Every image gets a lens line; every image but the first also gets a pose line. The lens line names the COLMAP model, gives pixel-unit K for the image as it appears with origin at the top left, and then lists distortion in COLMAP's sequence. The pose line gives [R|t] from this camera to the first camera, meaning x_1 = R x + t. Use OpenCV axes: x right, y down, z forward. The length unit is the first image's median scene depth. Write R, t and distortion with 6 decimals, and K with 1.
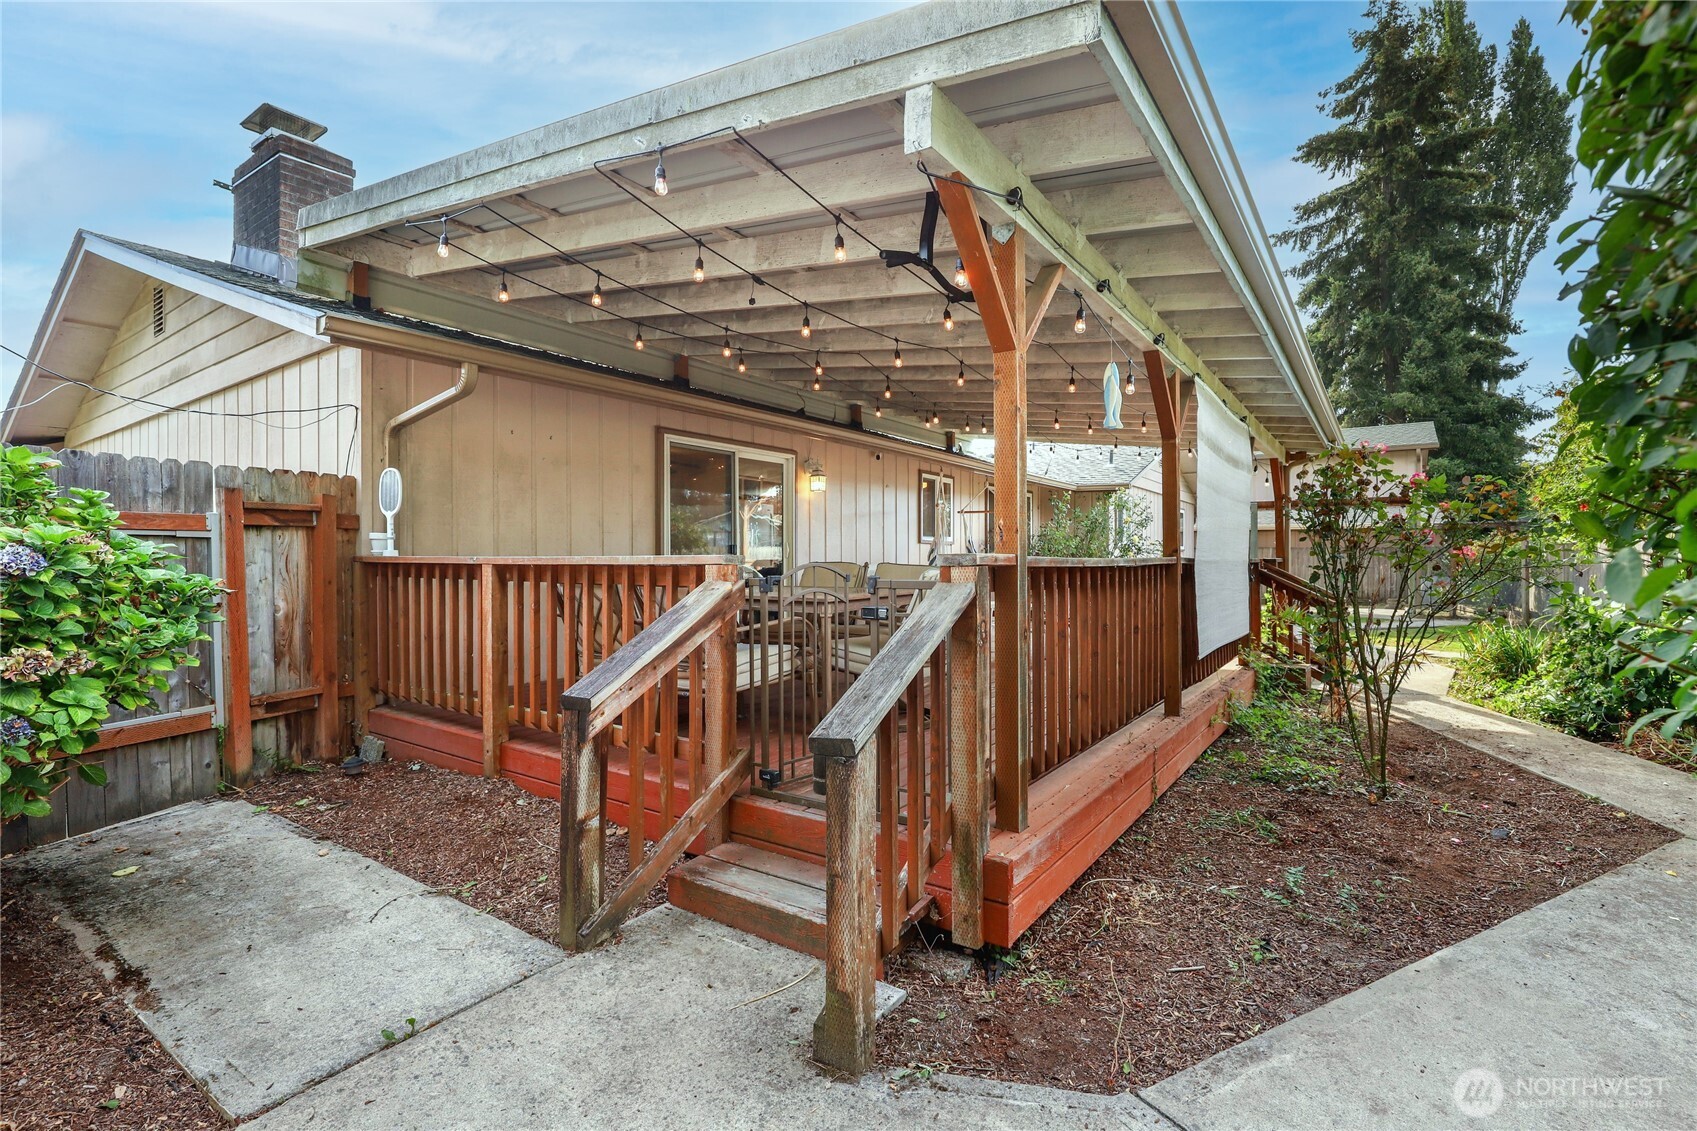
lens RADIAL K [[788.8, 0, 846.3], [0, 788.8, 565.1], [0, 0, 1]] dist [0.003726, 0.001273]
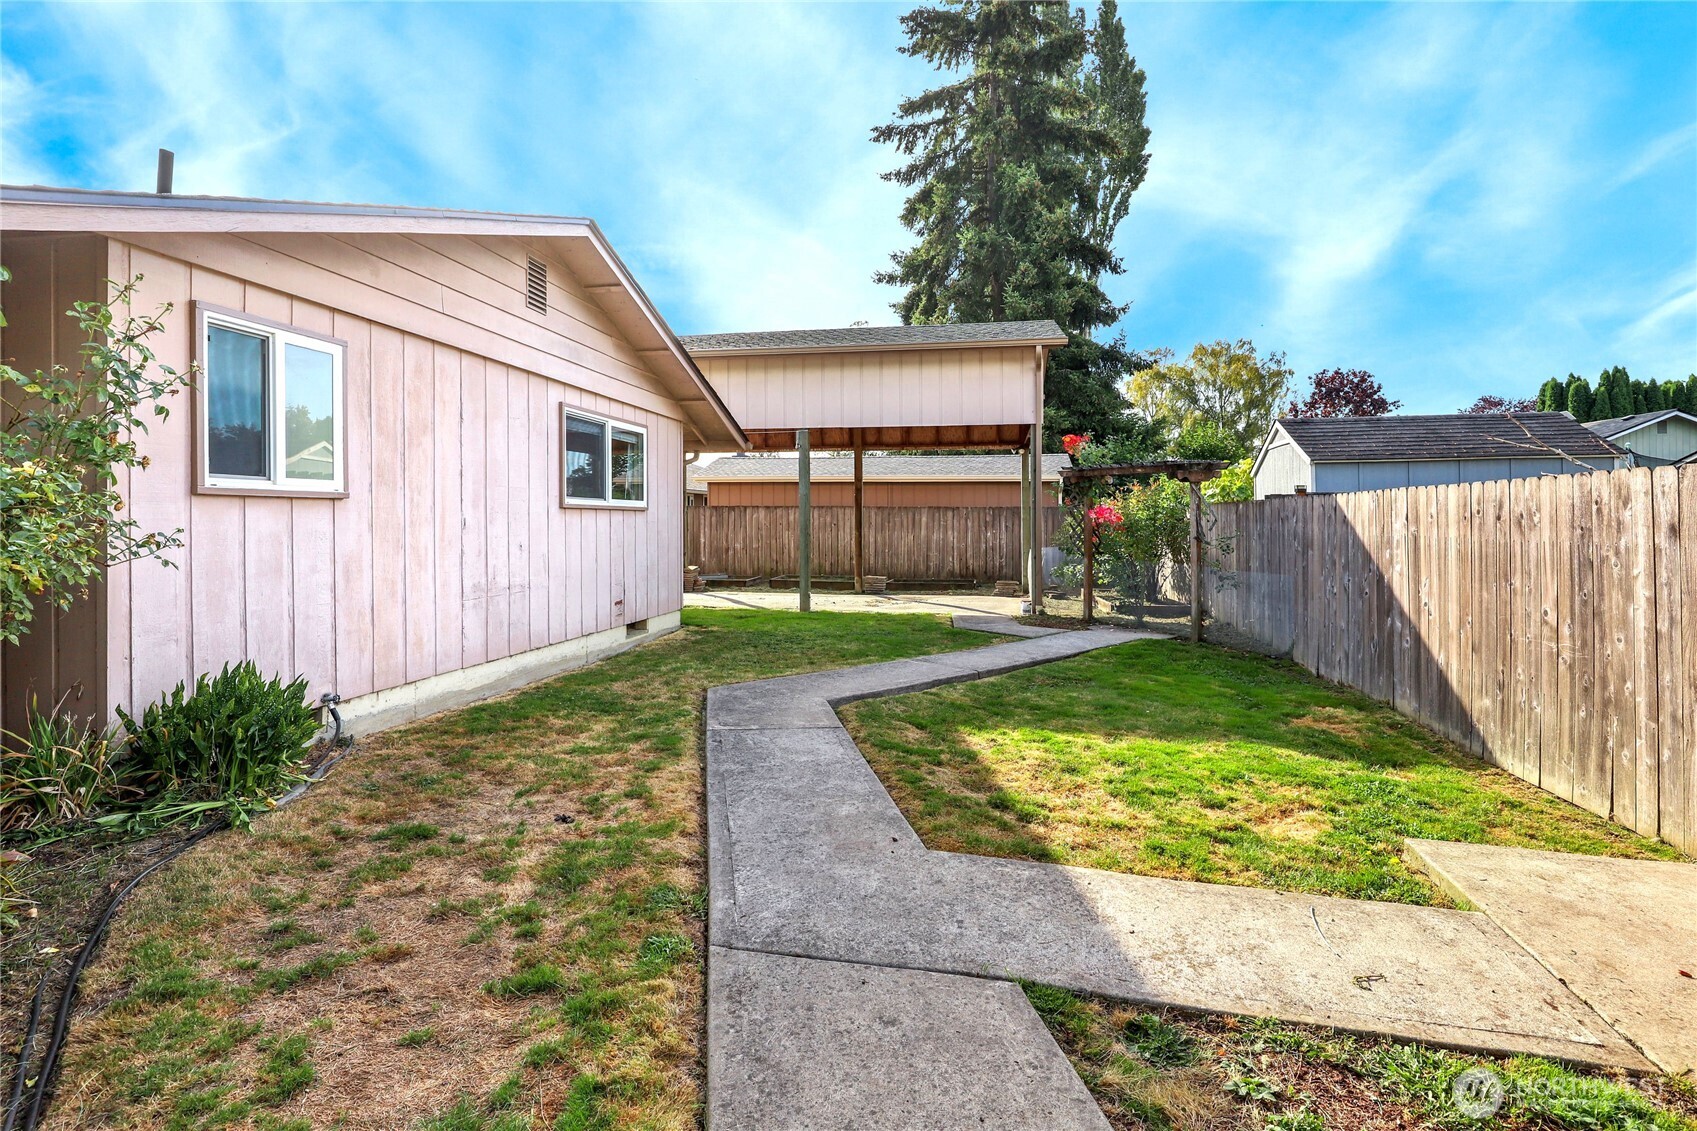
lens RADIAL K [[788.8, 0, 841.2], [0, 788.8, 513.1], [0, 0, 1]] dist [0.003726, 0.001273]
pose [[0.919708, 0.011813, 0.392426, 0.199187], [-0.005940, 0.999851, -0.016177, -0.008105], [-0.392559, 0.012547, 0.919641, 0.280873]]
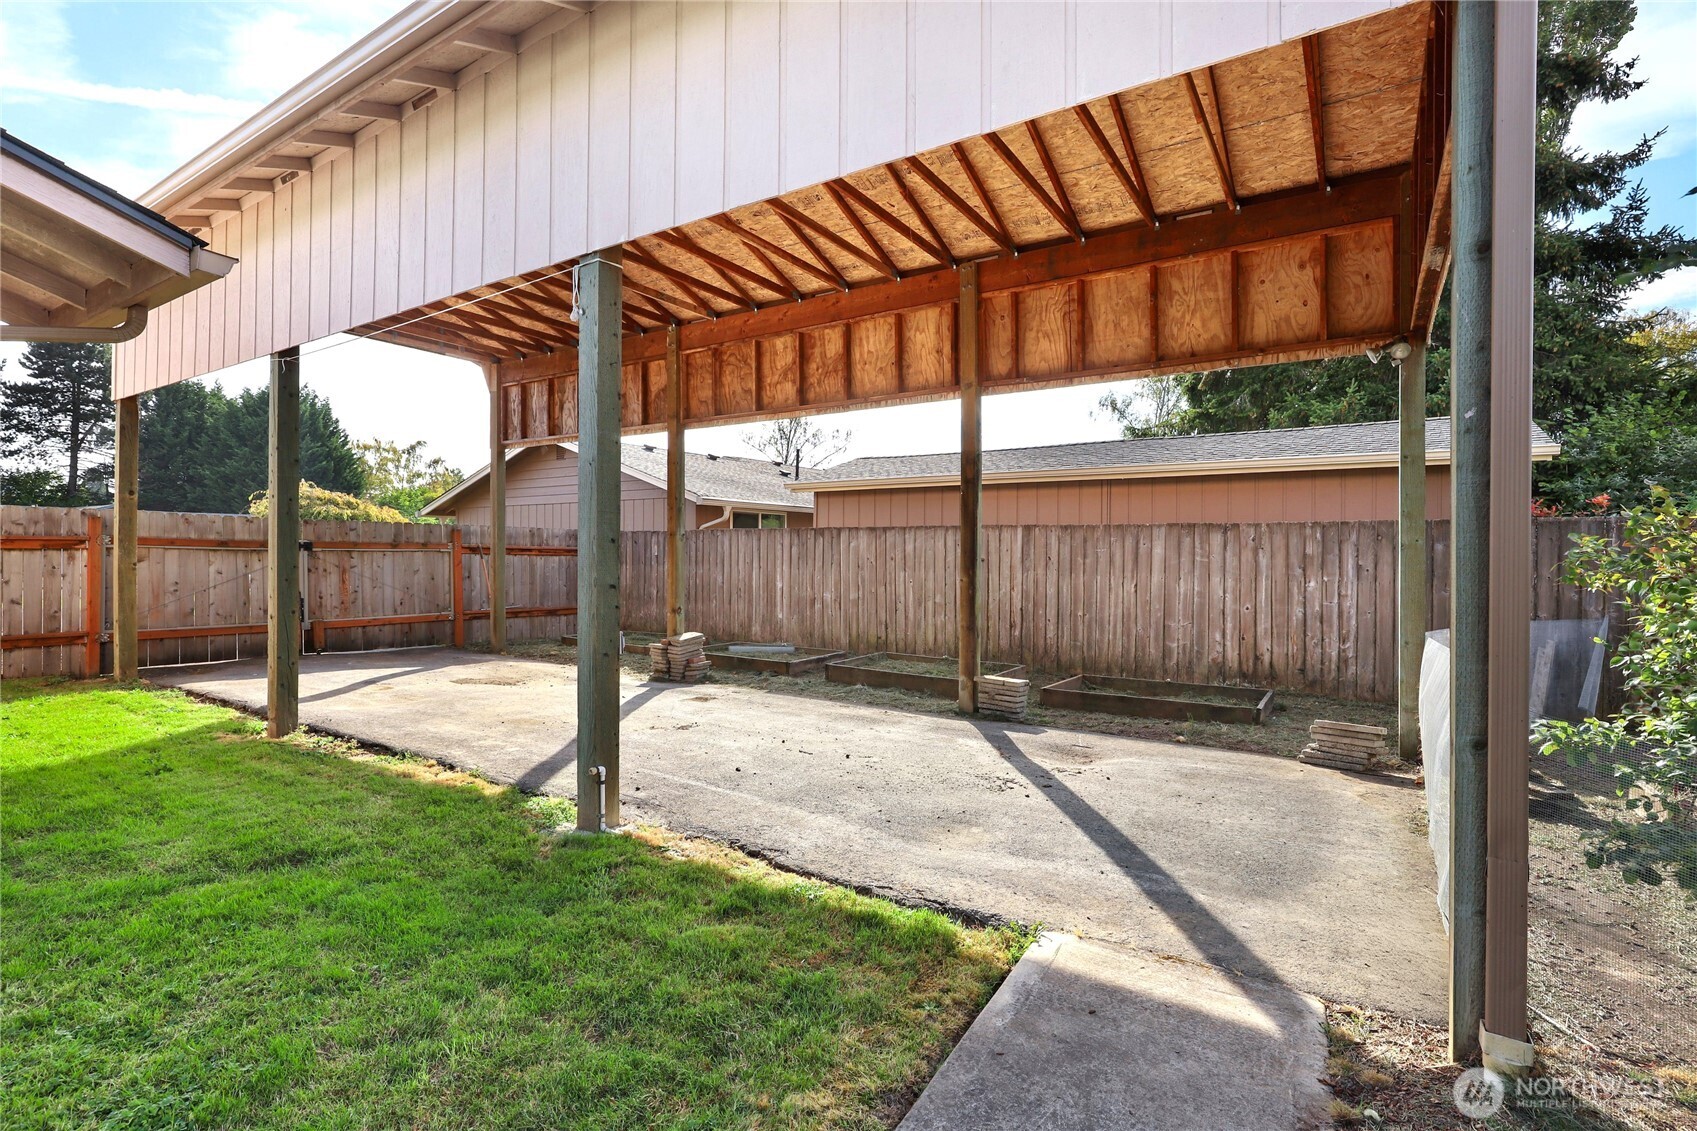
lens RADIAL K [[788.8, 0, 854.1], [0, 788.8, 558.9], [0, 0, 1]] dist [0.003726, 0.001273]
pose [[0.999615, 0.013662, 0.024150, 0.341787], [-0.013643, 0.999906, -0.000926, -0.008514], [-0.024160, 0.000596, 0.999708, 0.477848]]
